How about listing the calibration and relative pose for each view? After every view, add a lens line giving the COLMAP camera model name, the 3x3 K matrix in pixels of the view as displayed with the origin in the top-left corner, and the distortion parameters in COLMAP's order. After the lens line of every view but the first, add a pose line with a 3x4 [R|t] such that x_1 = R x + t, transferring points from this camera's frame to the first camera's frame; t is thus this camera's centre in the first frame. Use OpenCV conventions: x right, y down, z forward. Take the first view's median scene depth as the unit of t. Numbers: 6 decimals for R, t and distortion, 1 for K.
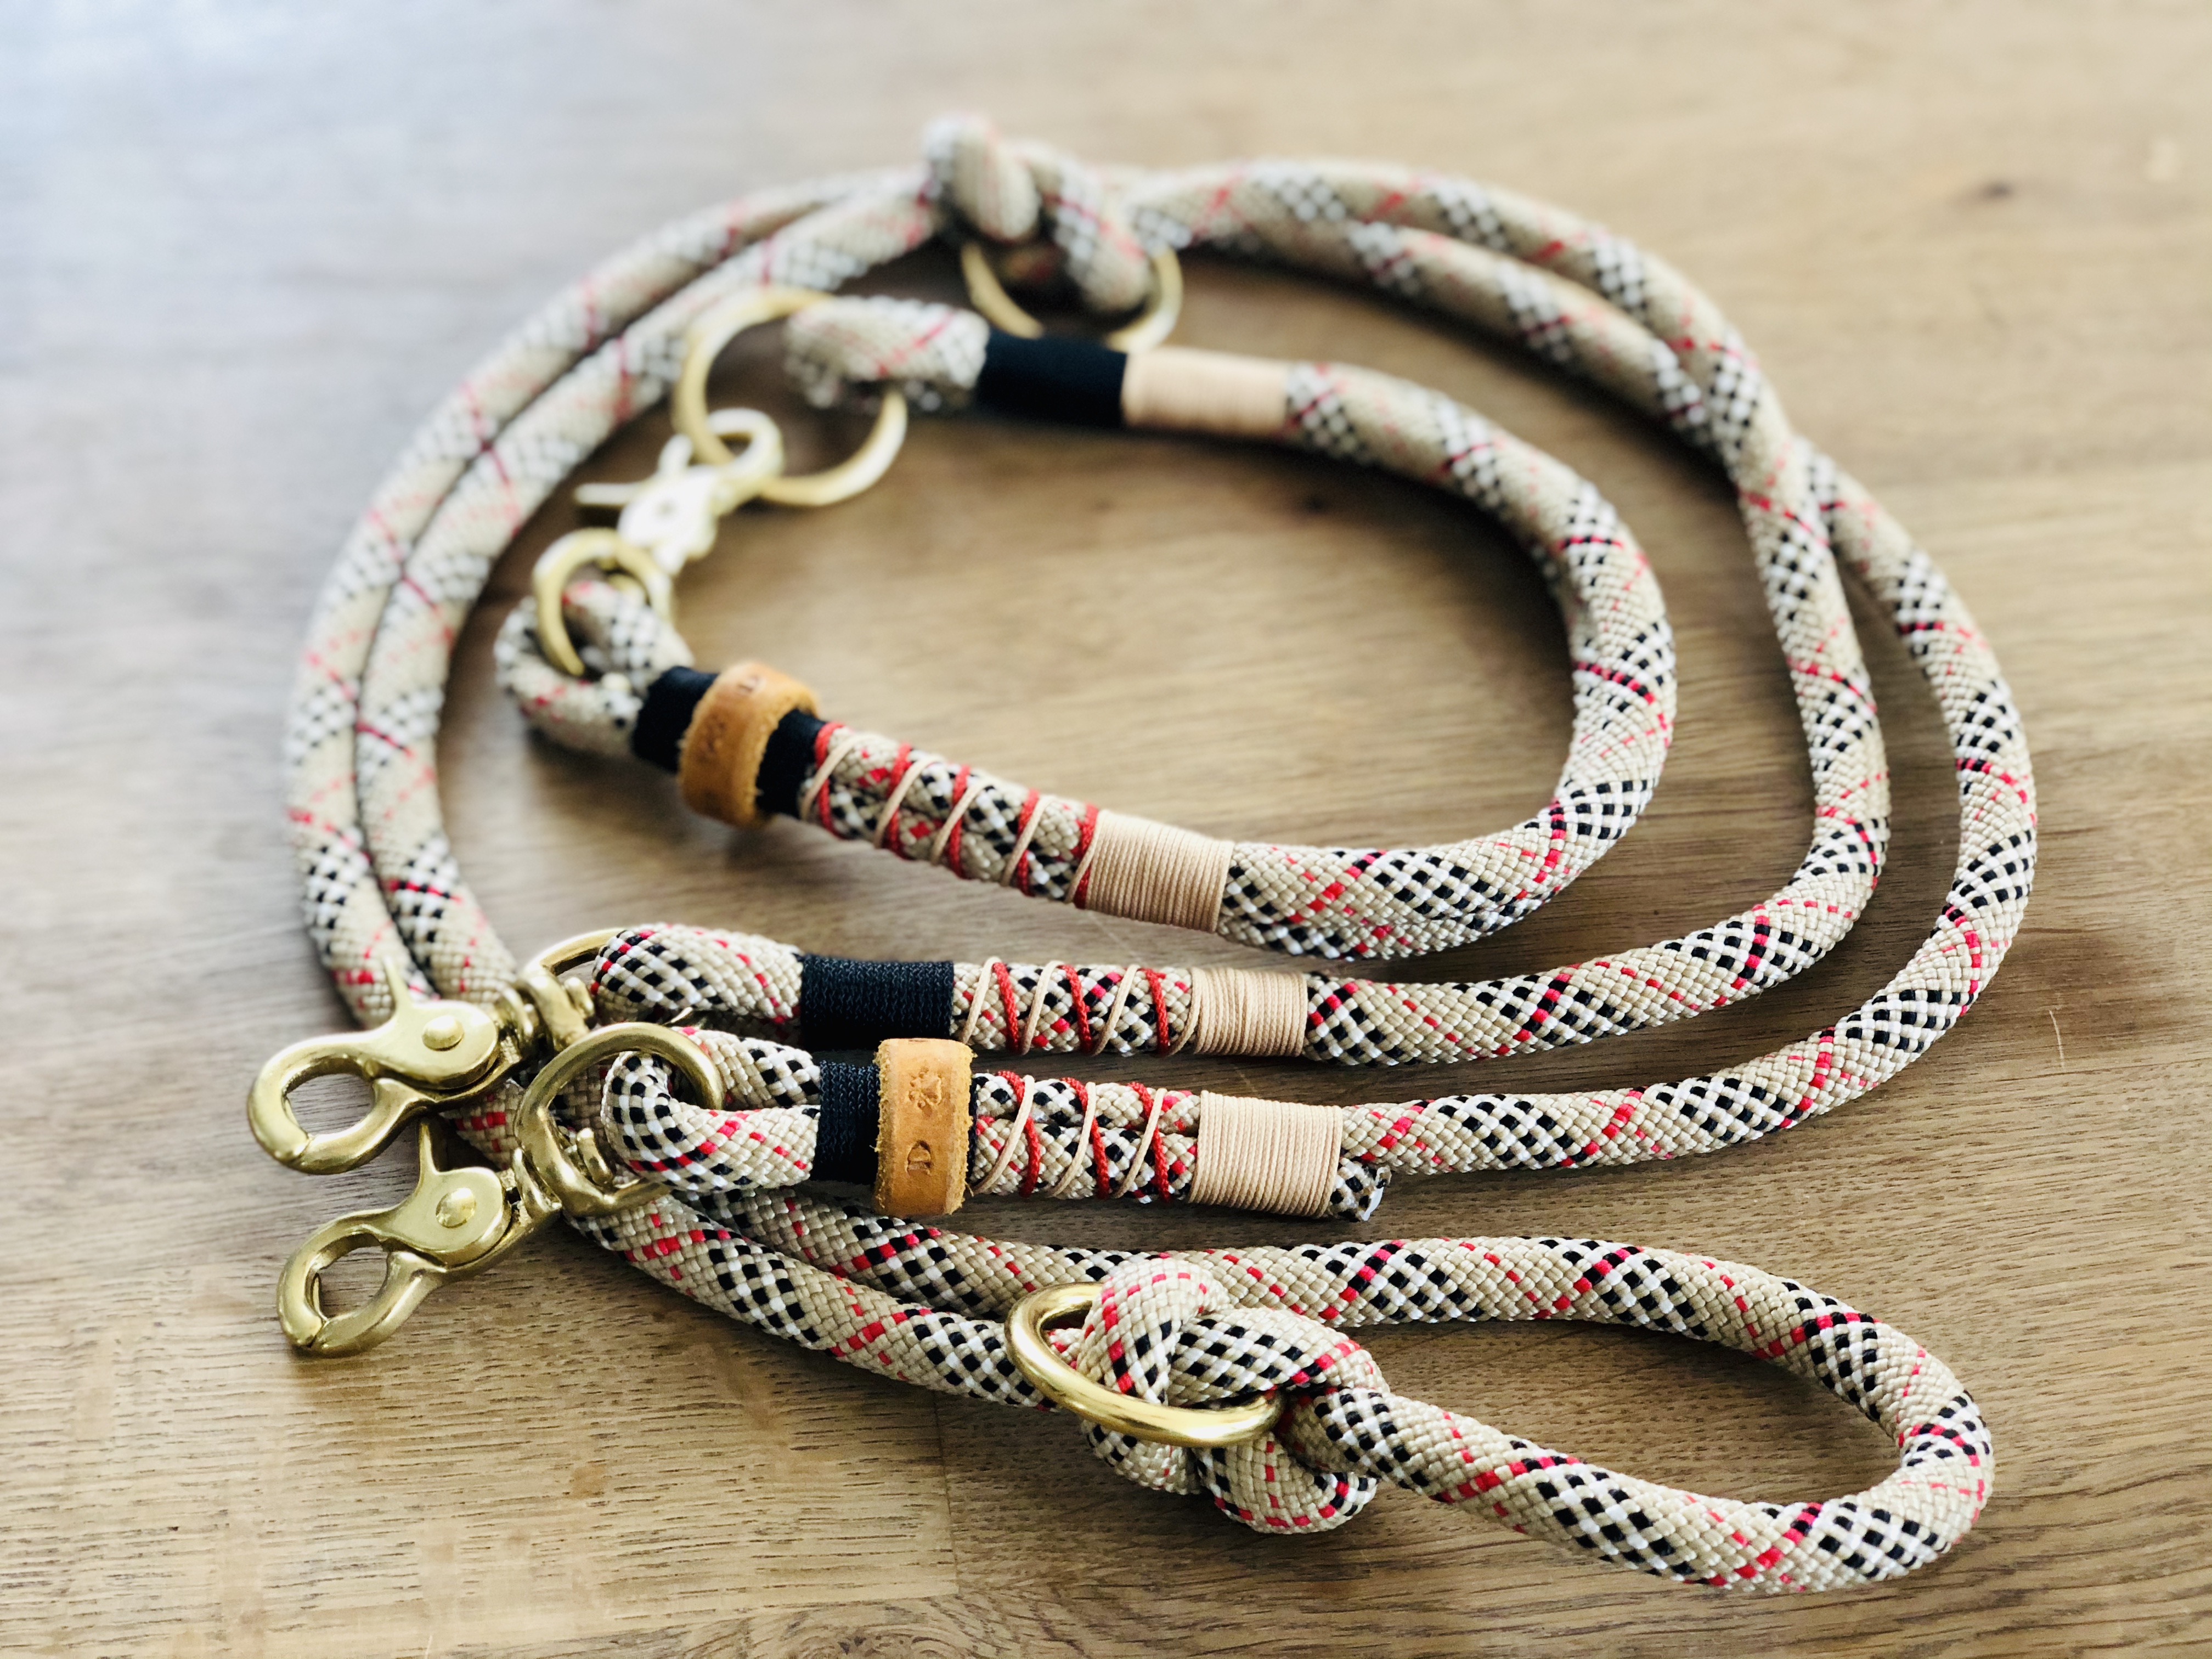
lens RADIAL K [[3465.2, 0, 1106.0], [0, 3465.2, 829.5], [0, 0, 1]] dist [-0.119869, 1.088394]
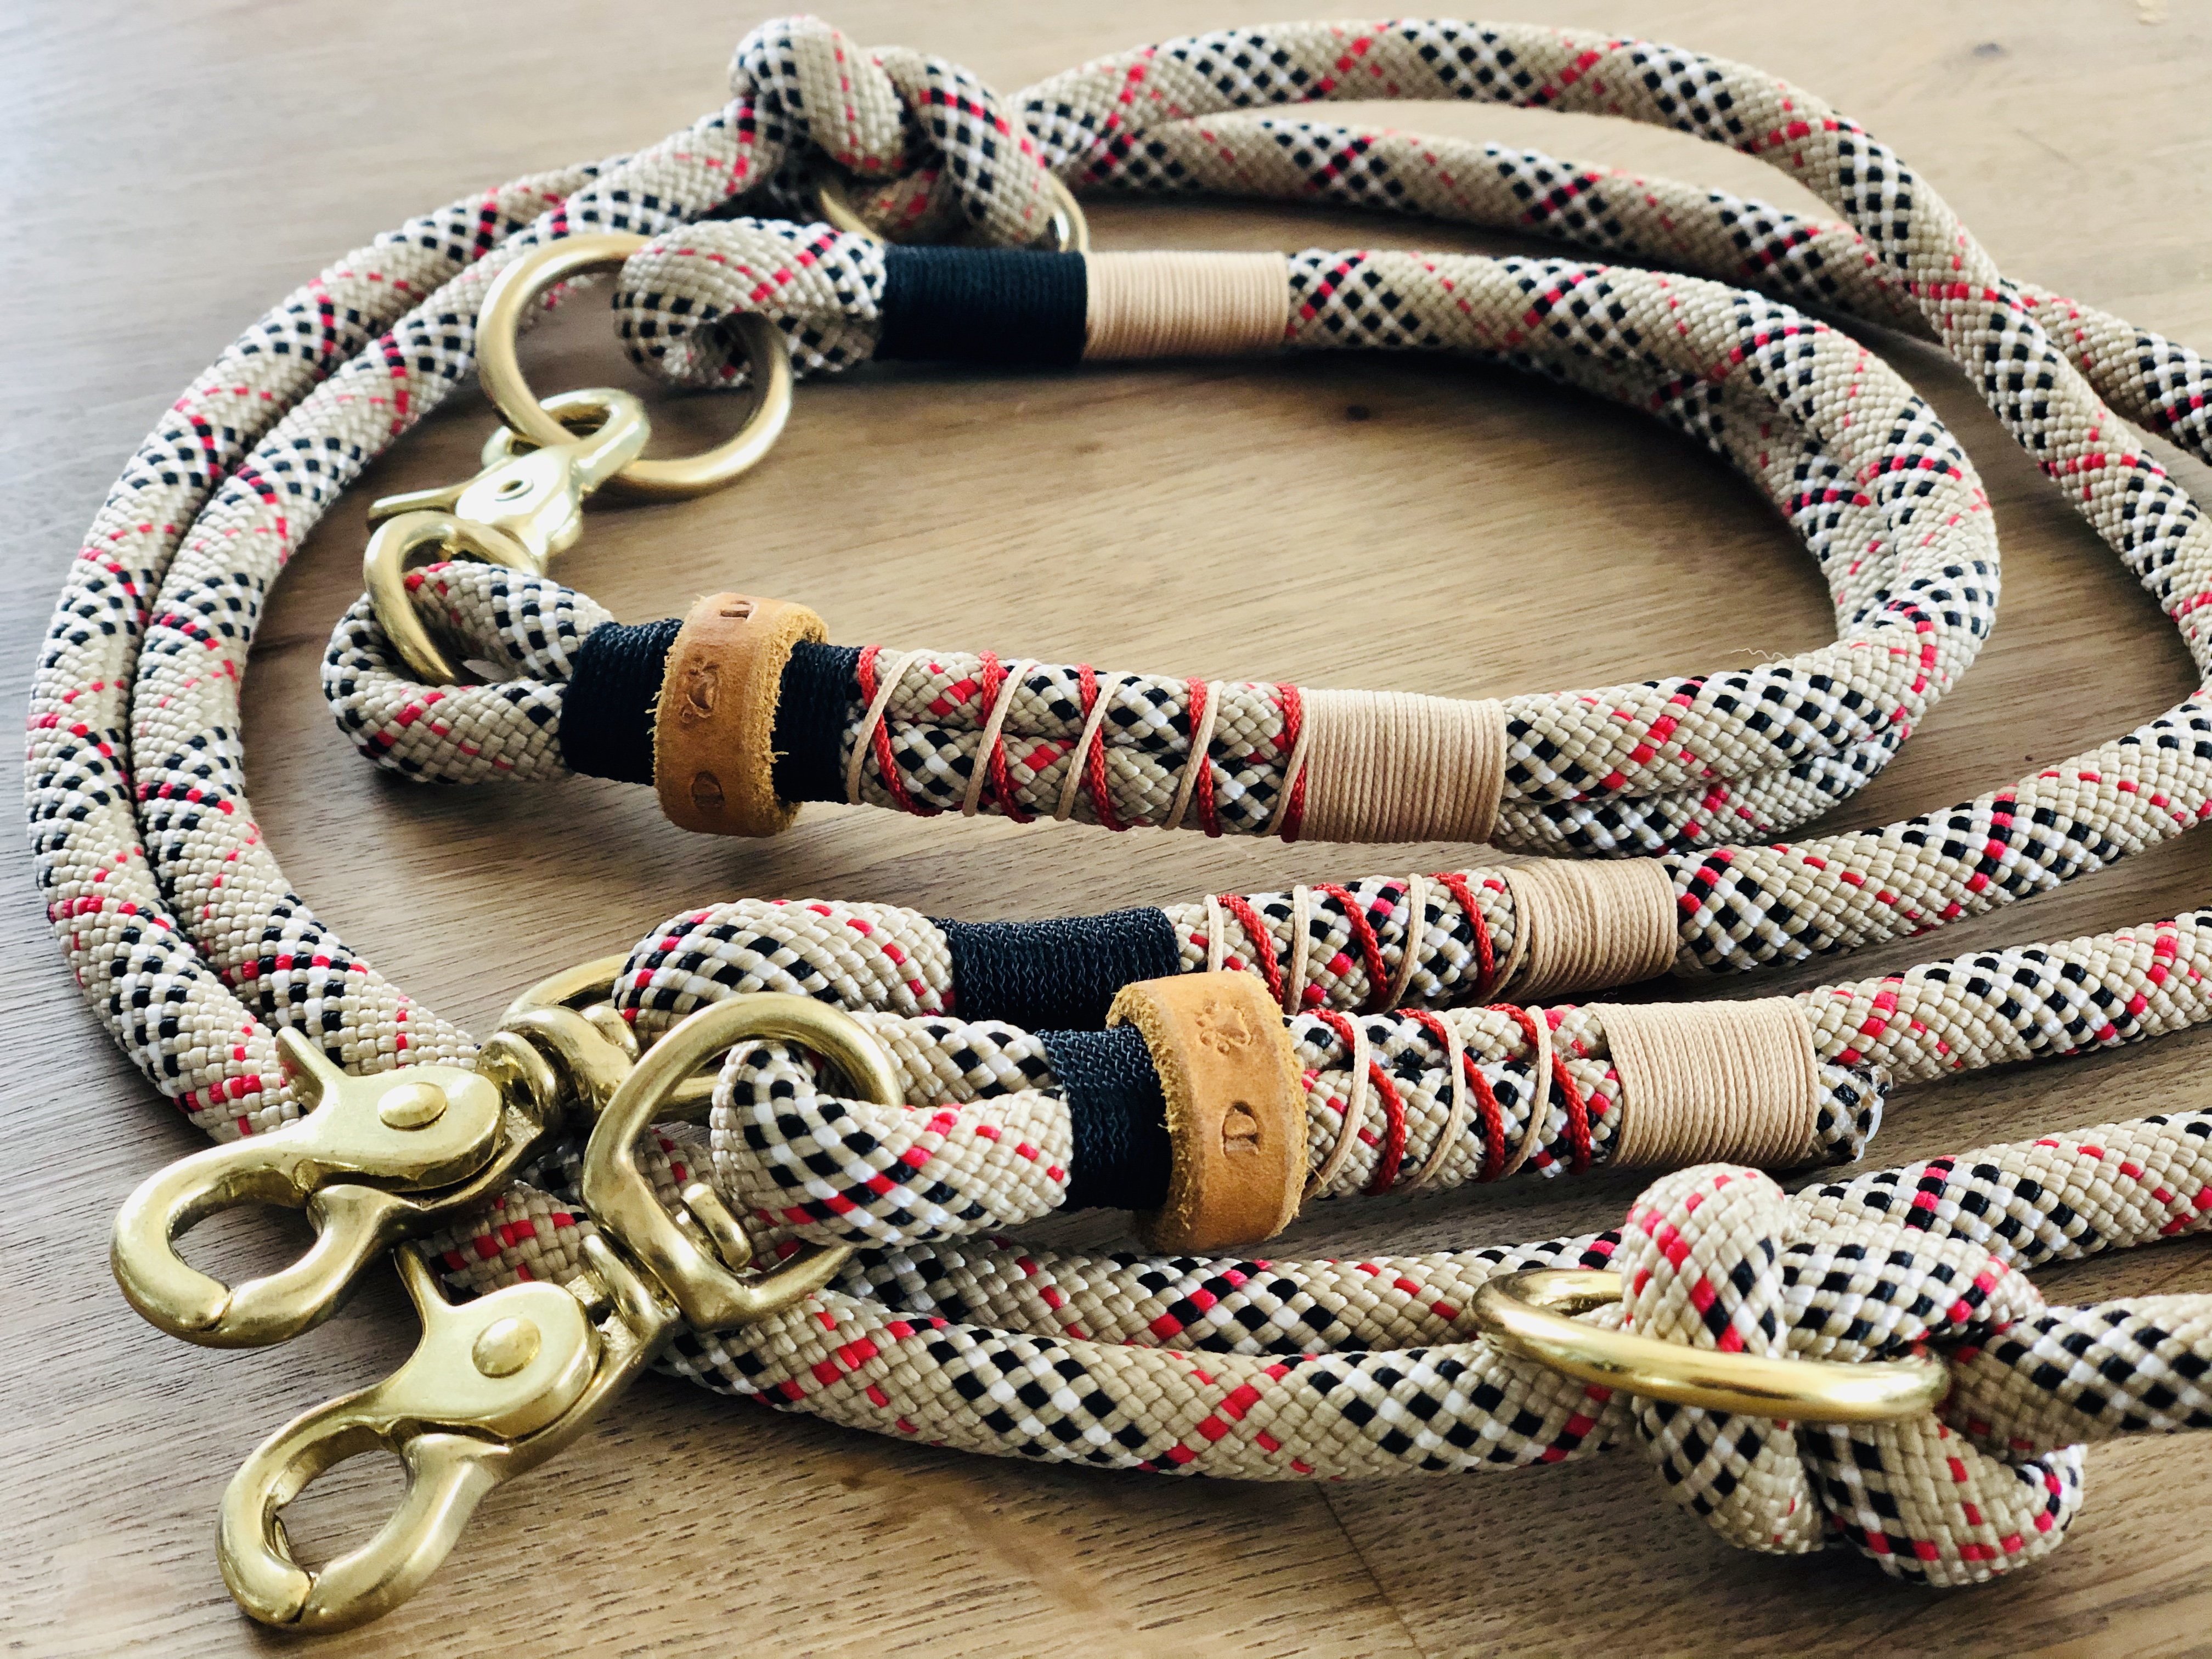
lens RADIAL K [[3465.2, 0, 1106.0], [0, 3465.2, 829.5], [0, 0, 1]] dist [-0.119869, 1.088394]
pose [[0.970161, -0.152167, 0.188766, -0.180044], [0.187059, 0.965071, -0.183430, 0.147073], [-0.154261, 0.213267, 0.964739, 0.374038]]
